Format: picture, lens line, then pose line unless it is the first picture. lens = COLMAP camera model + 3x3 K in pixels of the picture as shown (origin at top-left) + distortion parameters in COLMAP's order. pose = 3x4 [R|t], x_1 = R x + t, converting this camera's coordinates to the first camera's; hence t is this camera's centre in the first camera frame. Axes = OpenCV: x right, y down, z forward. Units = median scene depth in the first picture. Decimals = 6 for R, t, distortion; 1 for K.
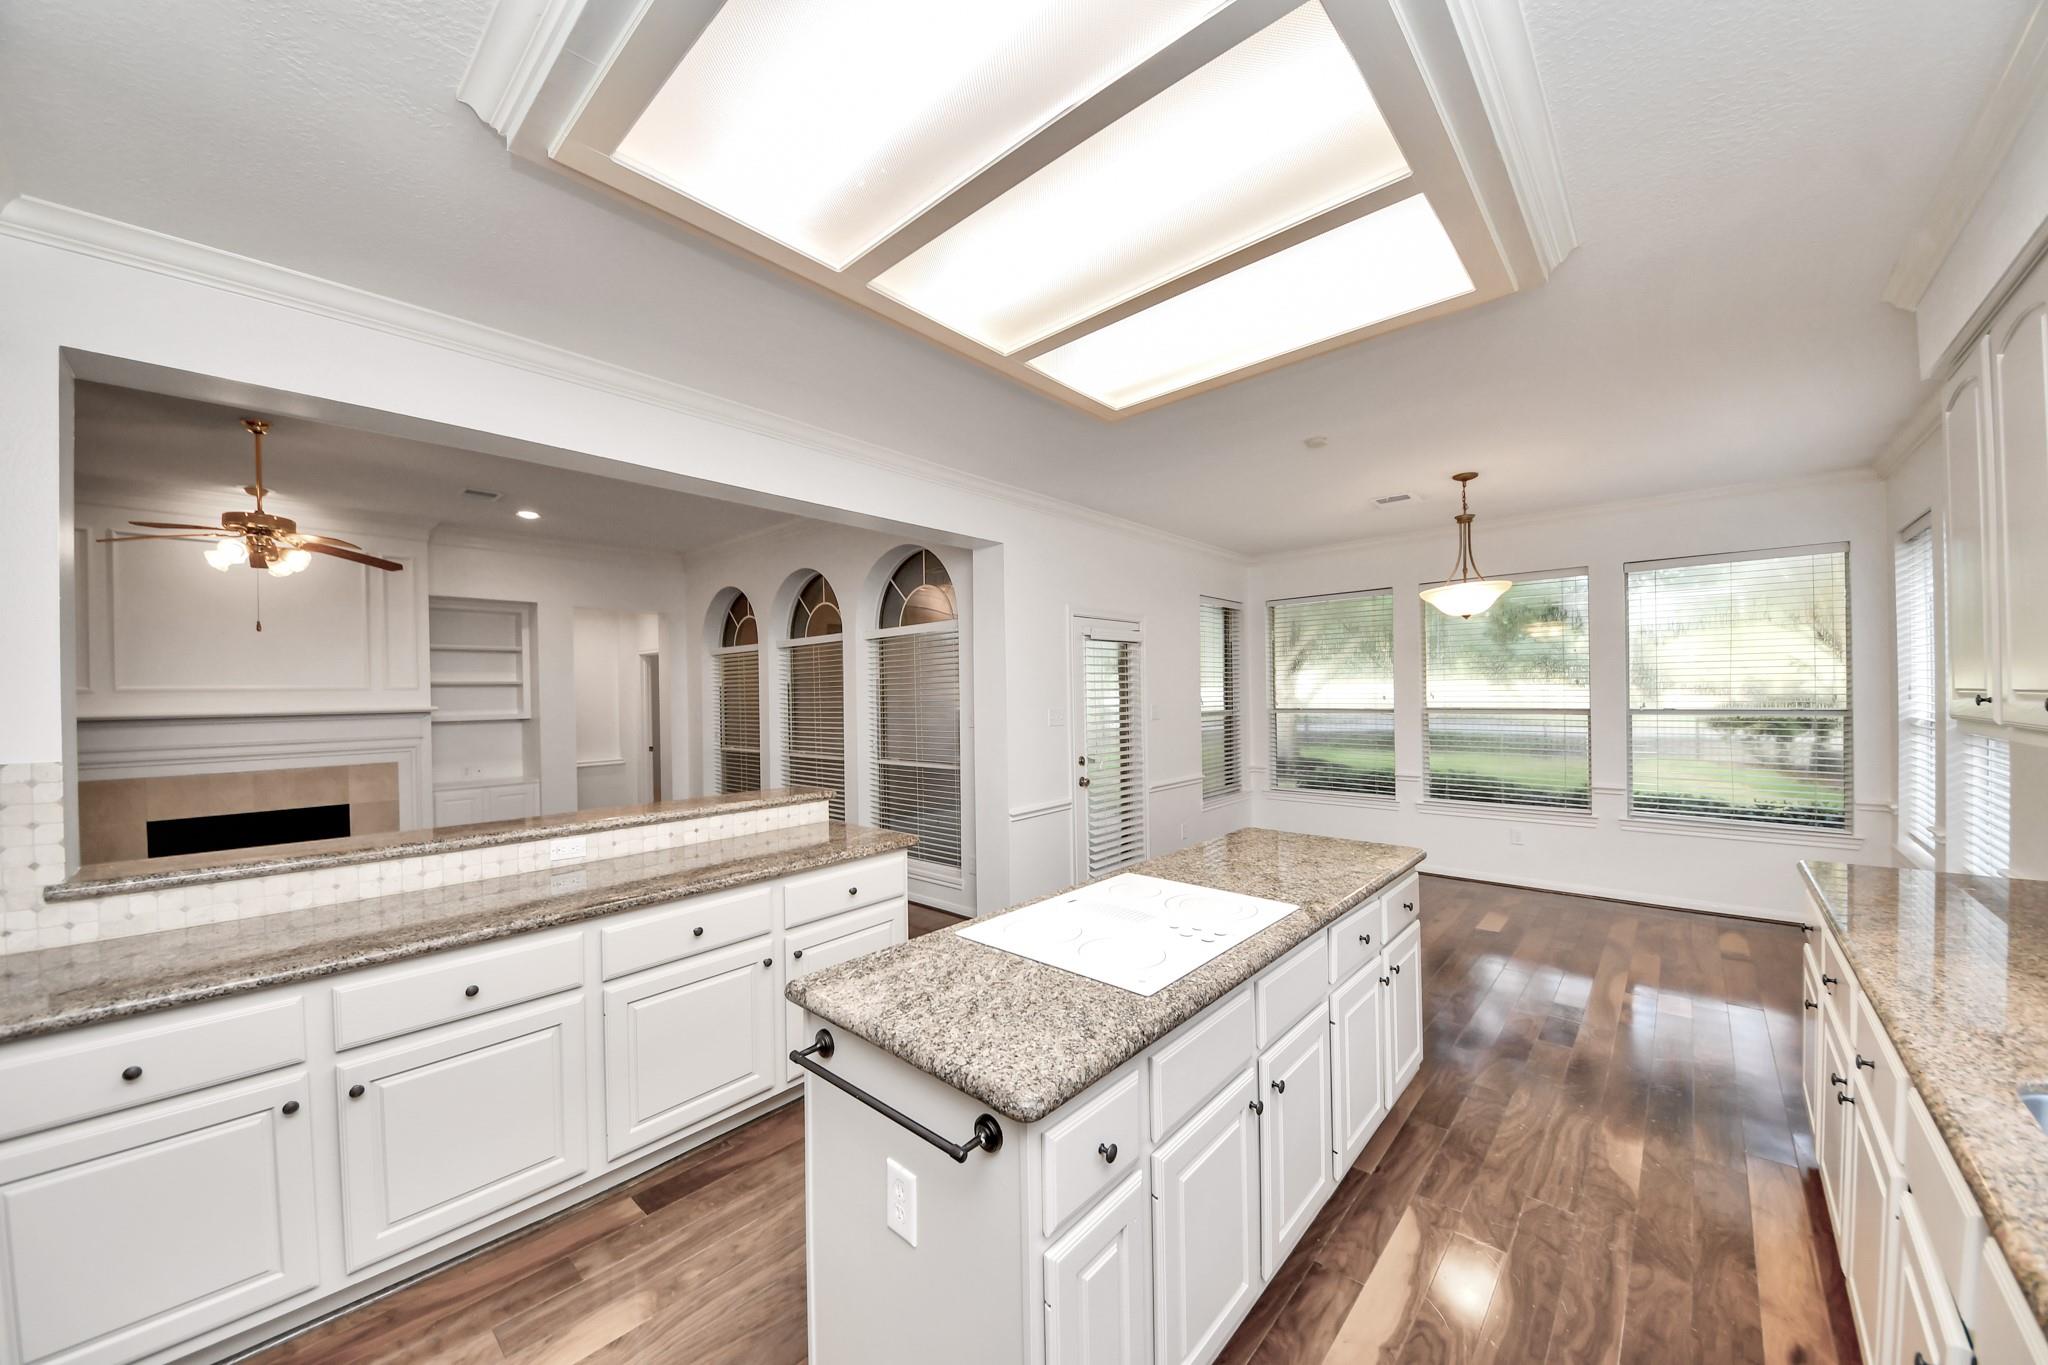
lens RADIAL K [[732.6, 0, 1019.8], [0, 732.6, 693.0], [0, 0, 1]] dist [0.015751, -0.000206]
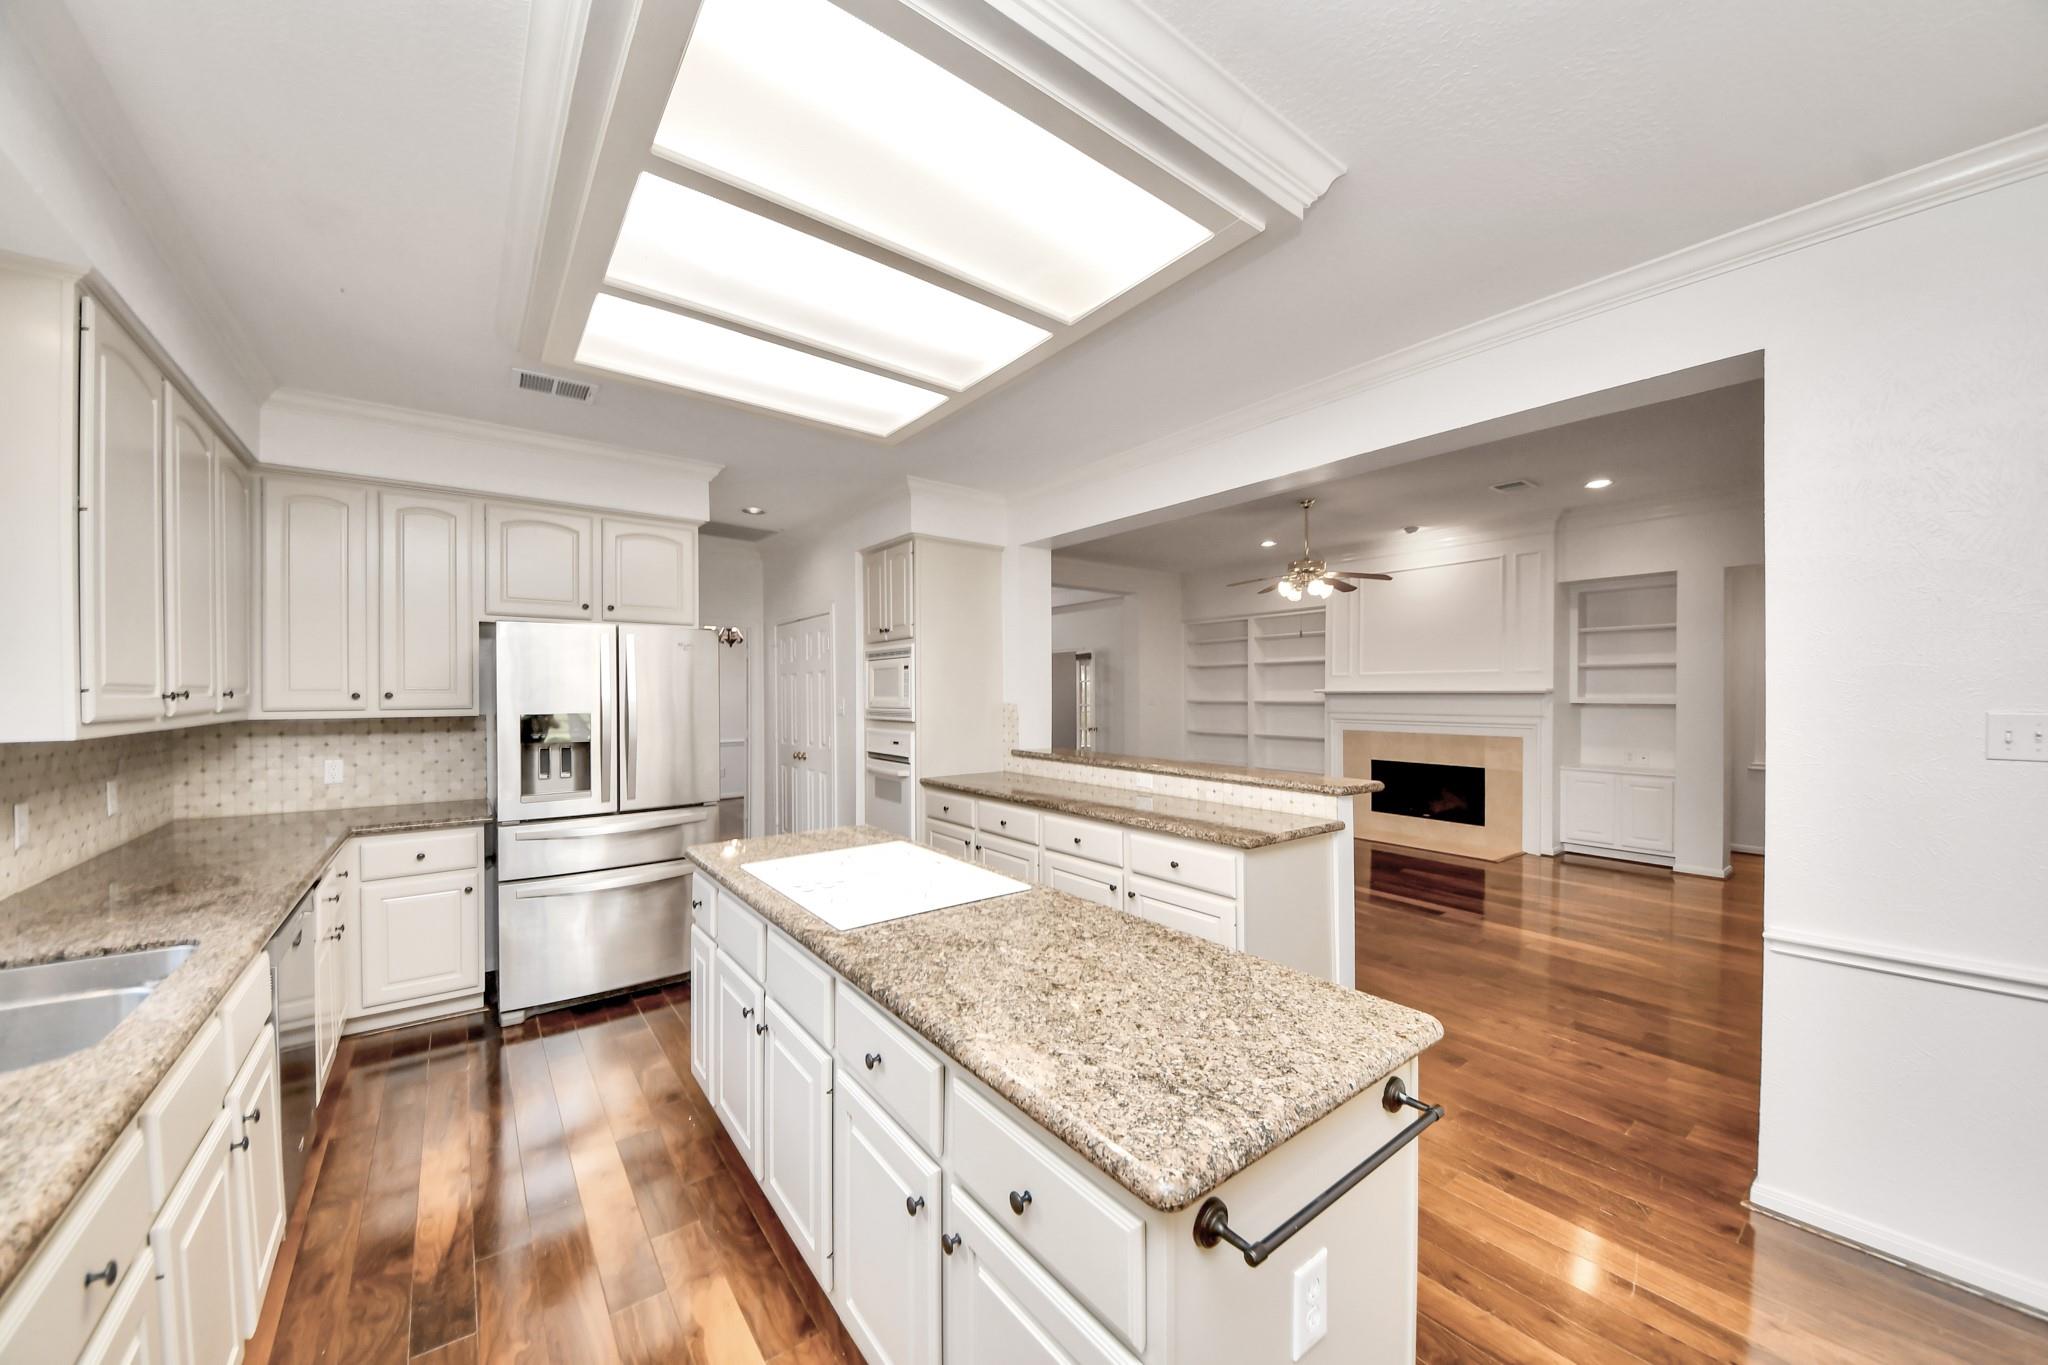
lens RADIAL K [[732.6, 0, 1019.8], [0, 732.6, 693.0], [0, 0, 1]] dist [0.015751, -0.000206]
pose [[-0.169837, 0.026251, -0.985122, 0.862557], [-0.004224, 0.999617, 0.027366, -0.002130], [0.985463, 0.008809, -0.169661, 0.992498]]
